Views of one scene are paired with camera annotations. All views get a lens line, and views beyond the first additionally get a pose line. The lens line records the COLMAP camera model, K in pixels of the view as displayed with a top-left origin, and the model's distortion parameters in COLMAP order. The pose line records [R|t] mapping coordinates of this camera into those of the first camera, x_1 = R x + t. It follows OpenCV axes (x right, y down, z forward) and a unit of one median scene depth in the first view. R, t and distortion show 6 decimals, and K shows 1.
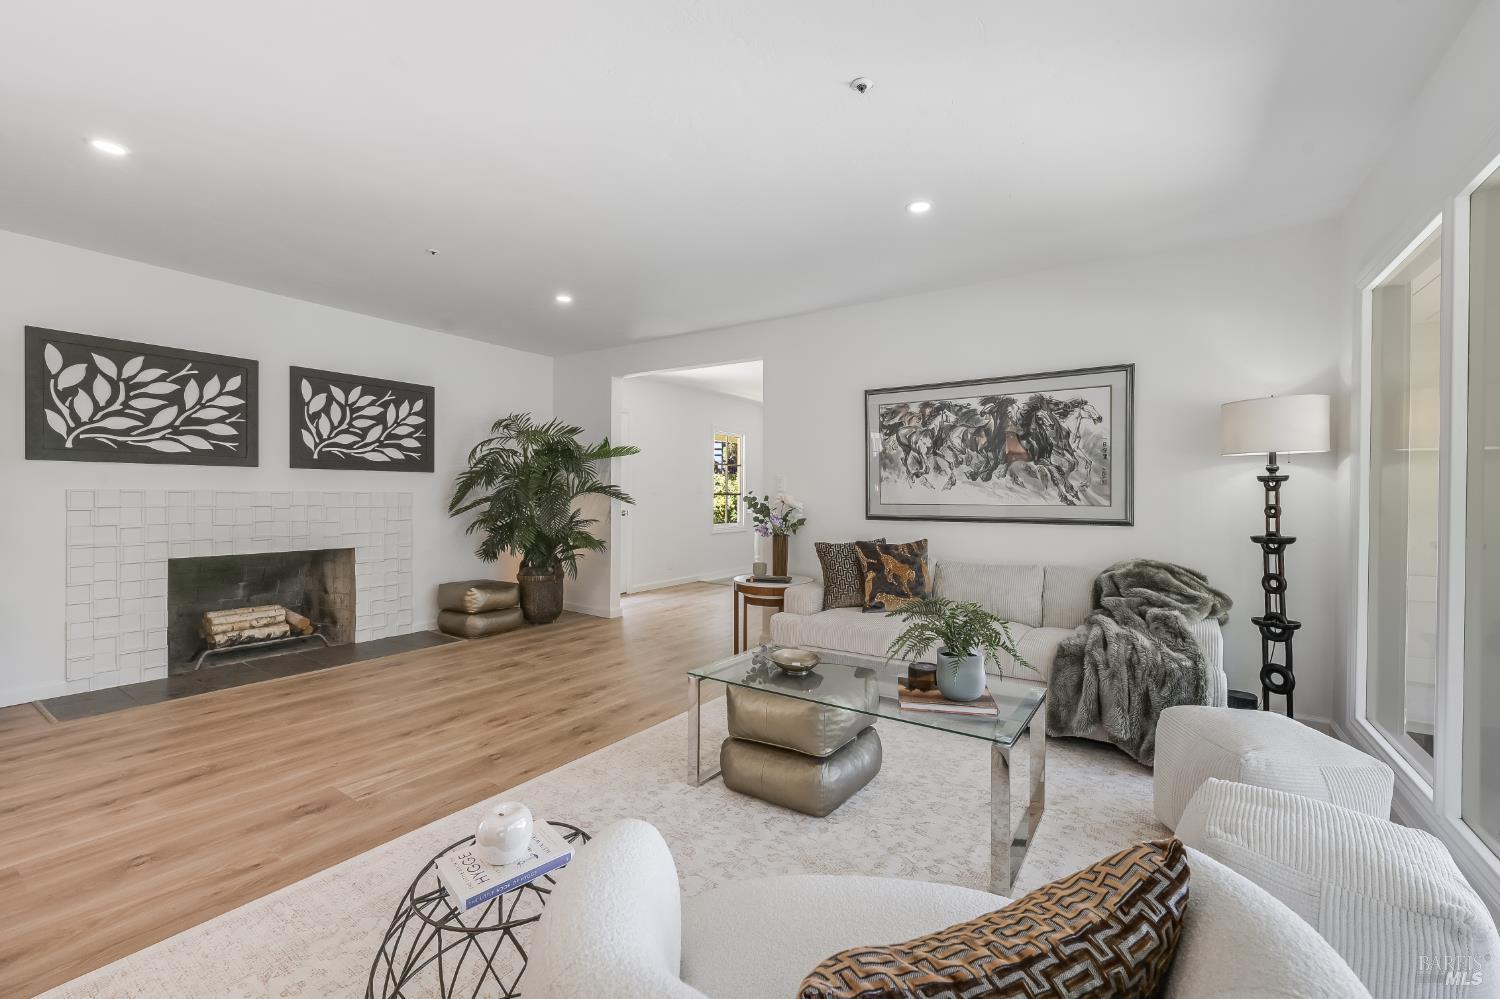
lens RADIAL K [[618.9, 0, 755.0], [0, 618.9, 493.6], [0, 0, 1]] dist [-0.000176, -0.000041]
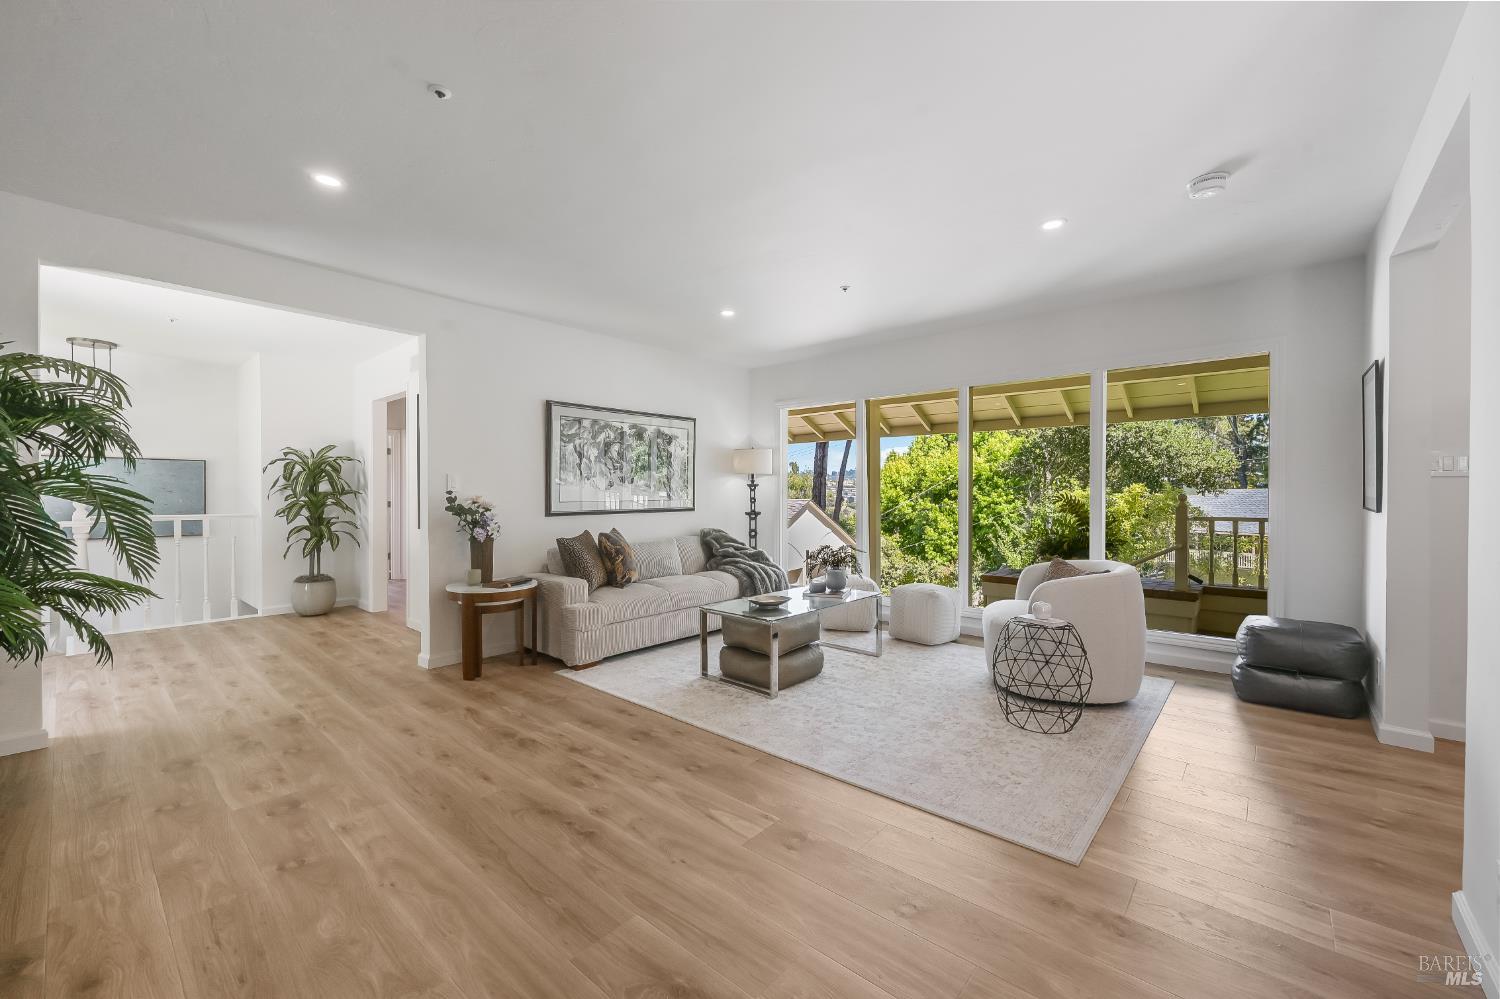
lens RADIAL K [[597.1, 0, 742.1], [0, 597.1, 505.0], [0, 0, 1]] dist [-0.000488, -0.000194]
pose [[0.133455, -0.024501, 0.990752, -0.918495], [0.002638, 0.999700, 0.024367, -0.004303], [-0.991051, -0.000638, 0.133479, 0.558129]]
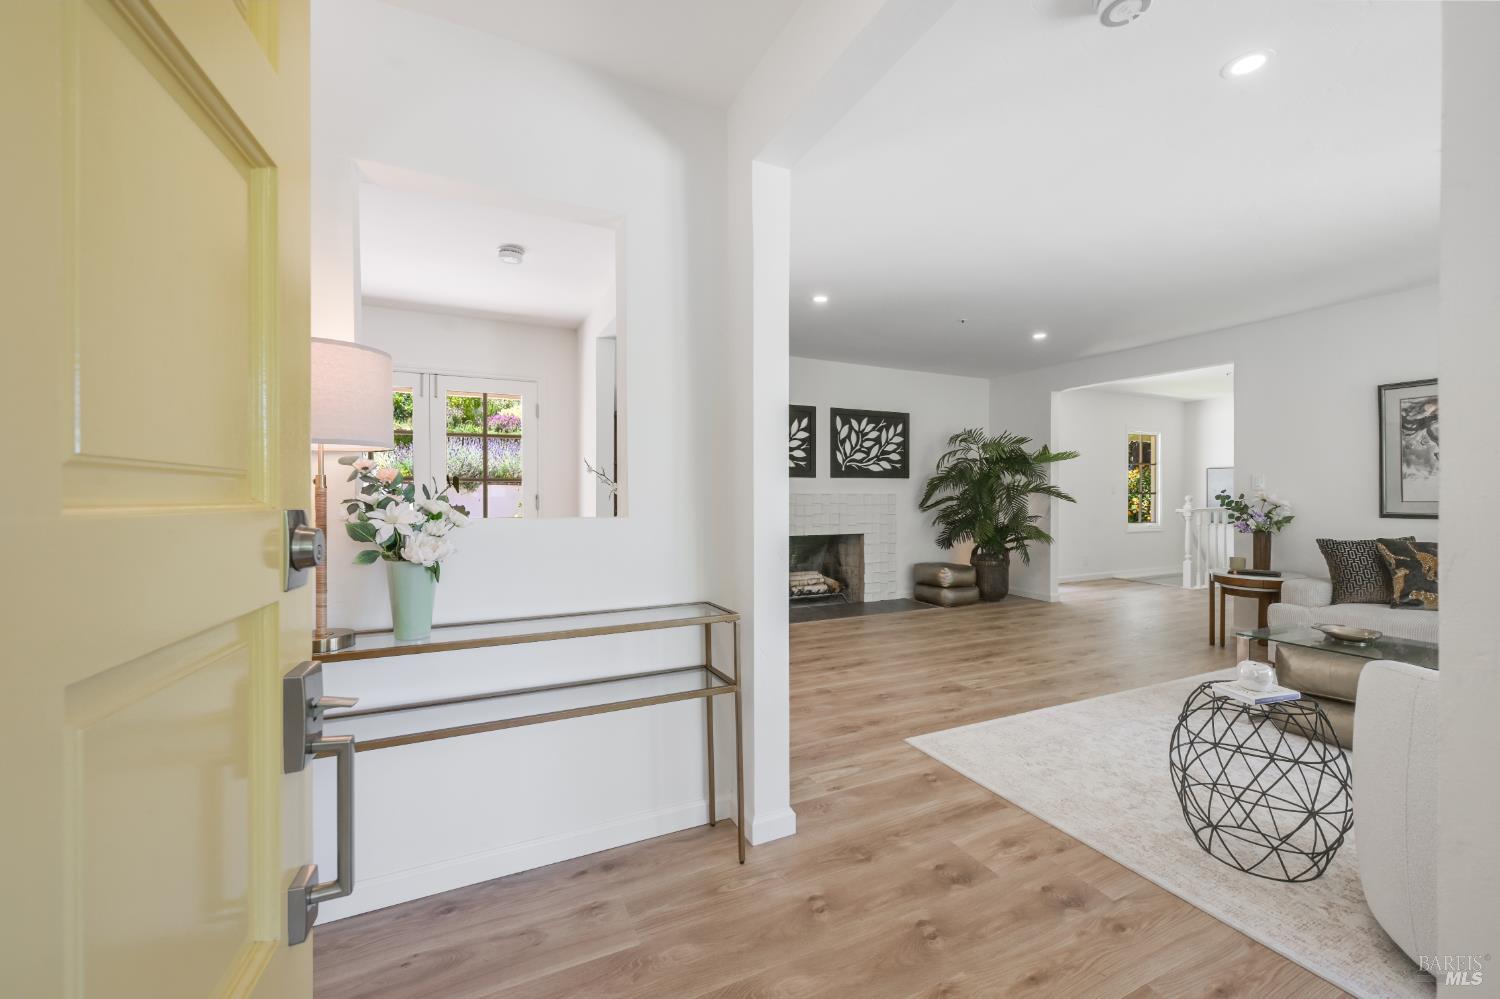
lens RADIAL K [[597.1, 0, 752.3], [0, 597.1, 495.8], [0, 0, 1]] dist [-0.000488, -0.000194]
pose [[0.859599, -0.006141, -0.510933, -0.211327], [0.007018, 0.999975, -0.000213, 0.000954], [0.510922, -0.003403, 0.859621, -0.348329]]
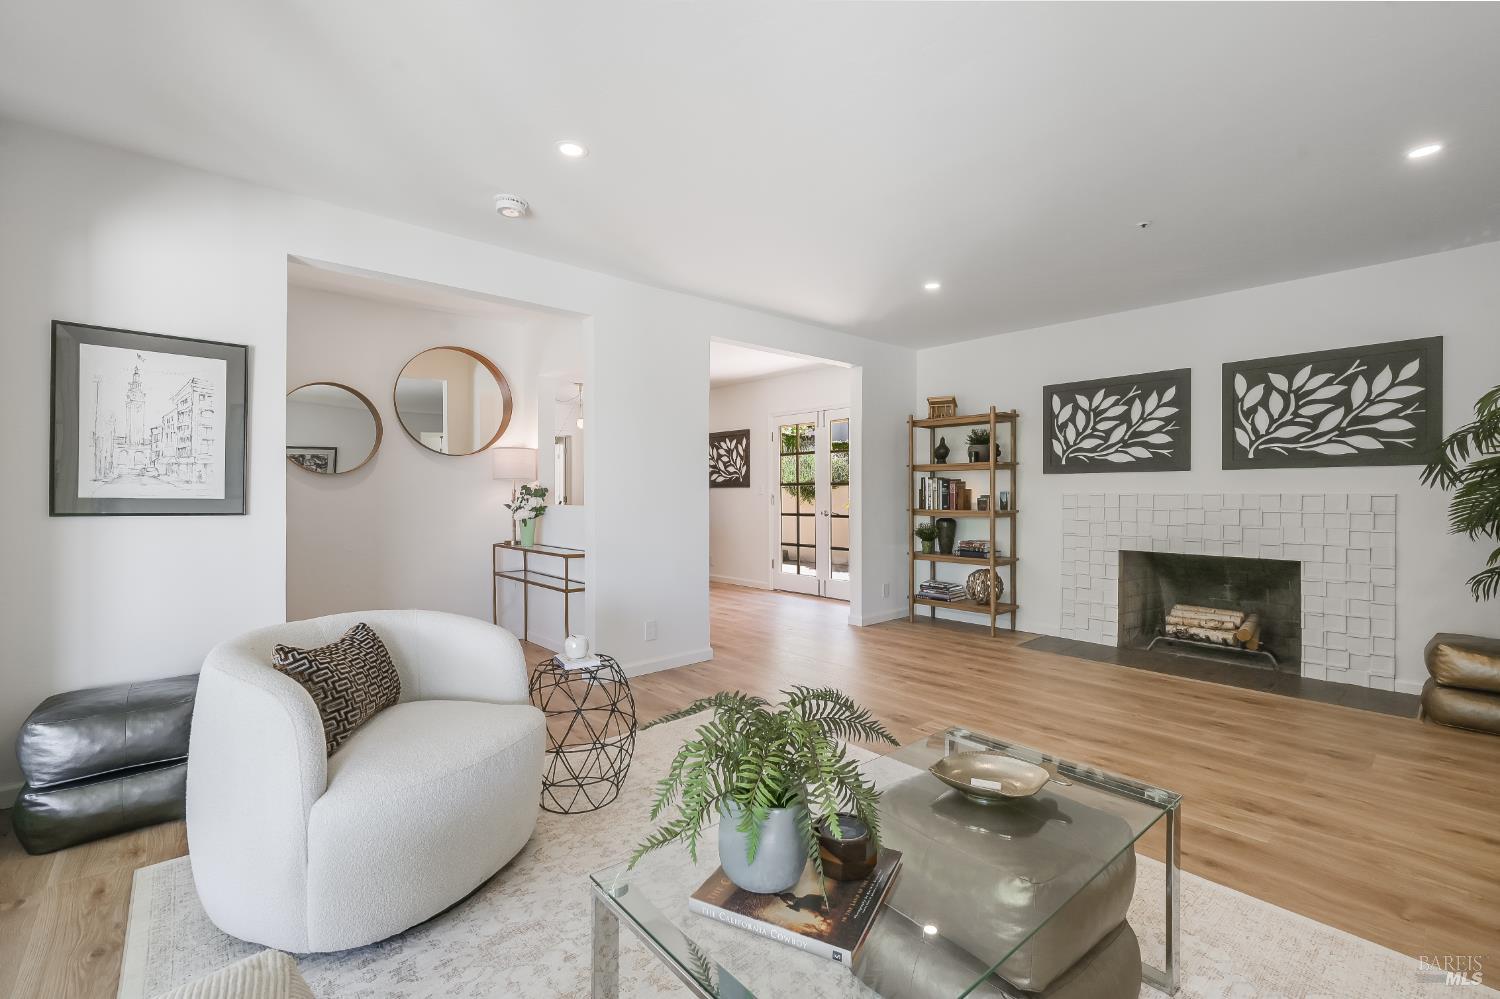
lens RADIAL K [[618.9, 0, 742.7], [0, 618.9, 509.7], [0, 0, 1]] dist [-0.000176, -0.000041]
pose [[-0.258749, 0.015299, -0.965823, 0.422871], [-0.000414, 0.999873, 0.015949, 0.006332], [0.965944, 0.004527, -0.258710, 0.591514]]
